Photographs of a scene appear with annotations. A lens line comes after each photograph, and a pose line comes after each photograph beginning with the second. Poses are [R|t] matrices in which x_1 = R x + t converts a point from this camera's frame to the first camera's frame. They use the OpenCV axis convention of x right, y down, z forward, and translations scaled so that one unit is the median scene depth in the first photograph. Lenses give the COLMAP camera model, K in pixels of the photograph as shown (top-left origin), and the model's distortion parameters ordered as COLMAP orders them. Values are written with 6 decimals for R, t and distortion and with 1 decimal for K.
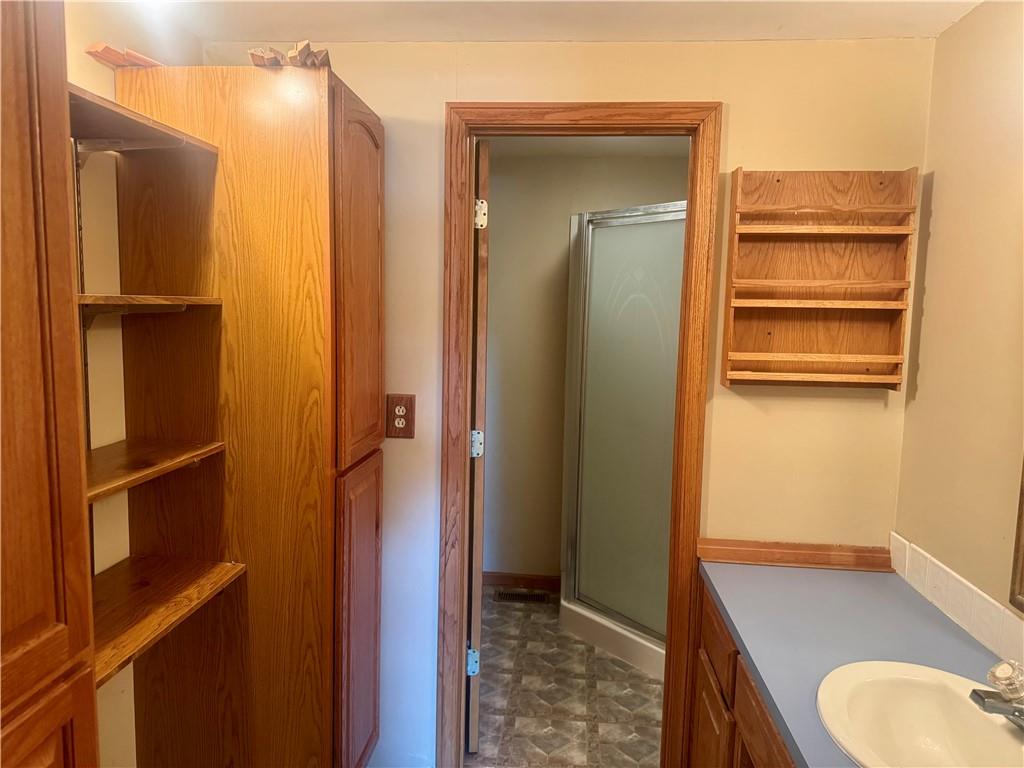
lens RADIAL K [[717.8, 0, 508.5], [0, 717.8, 389.7], [0, 0, 1]] dist [0.113684, -0.163495]
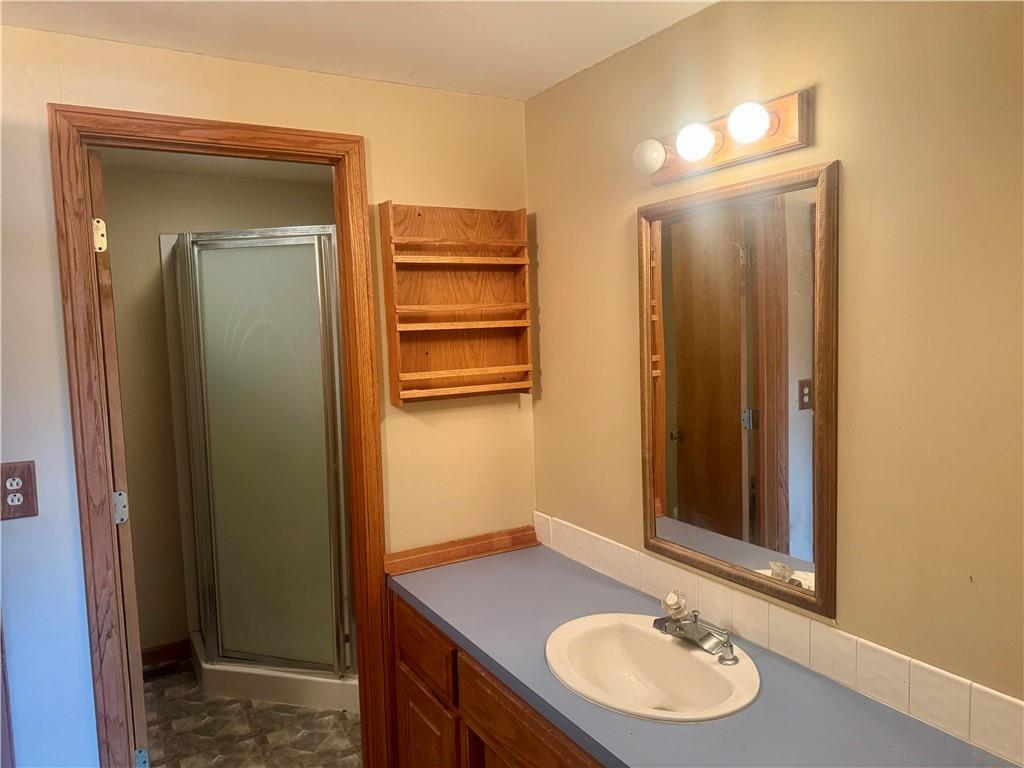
lens RADIAL K [[717.8, 0, 508.5], [0, 717.8, 389.7], [0, 0, 1]] dist [0.113684, -0.163495]
pose [[0.817685, -0.100404, 0.566843, -0.160222], [0.113327, 0.993479, 0.012496, -0.022851], [-0.564401, 0.054021, 0.823731, 0.041870]]
